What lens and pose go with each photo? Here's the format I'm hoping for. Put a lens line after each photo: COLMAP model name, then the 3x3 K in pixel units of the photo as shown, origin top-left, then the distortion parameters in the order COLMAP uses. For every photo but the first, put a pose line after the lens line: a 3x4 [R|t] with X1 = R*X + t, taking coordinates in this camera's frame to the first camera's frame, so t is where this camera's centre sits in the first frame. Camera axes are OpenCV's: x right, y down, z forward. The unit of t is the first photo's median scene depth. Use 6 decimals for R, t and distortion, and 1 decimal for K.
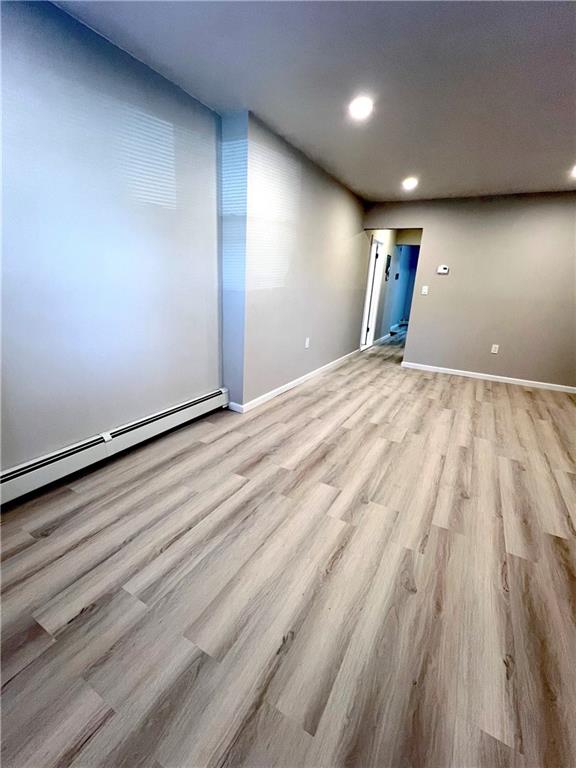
lens RADIAL K [[333.8, 0, 287.0], [0, 333.8, 385.8], [0, 0, 1]] dist [0.000519, -0.000051]
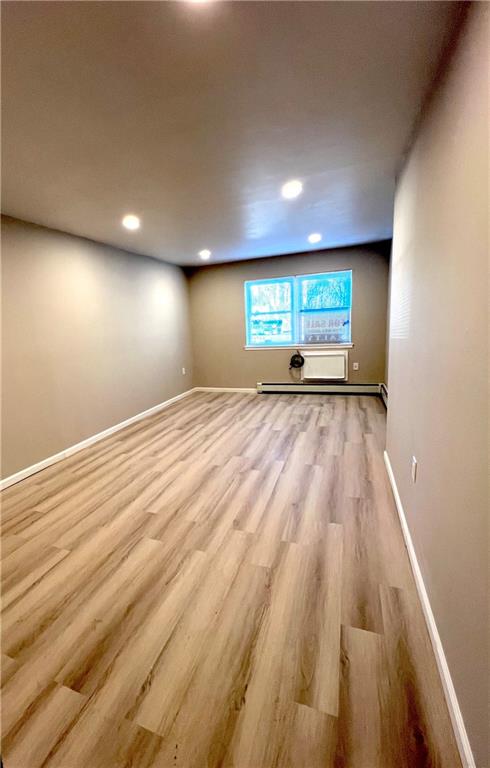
lens RADIAL K [[335.7, 0, 244.7], [0, 335.7, 383.2], [0, 0, 1]] dist [-0.000255, -0.000014]
pose [[-0.972889, 0.043992, -0.227051, 0.529999], [-0.066281, 0.887526, 0.455966, -0.589485], [0.221573, 0.458653, -0.860548, 1.820573]]
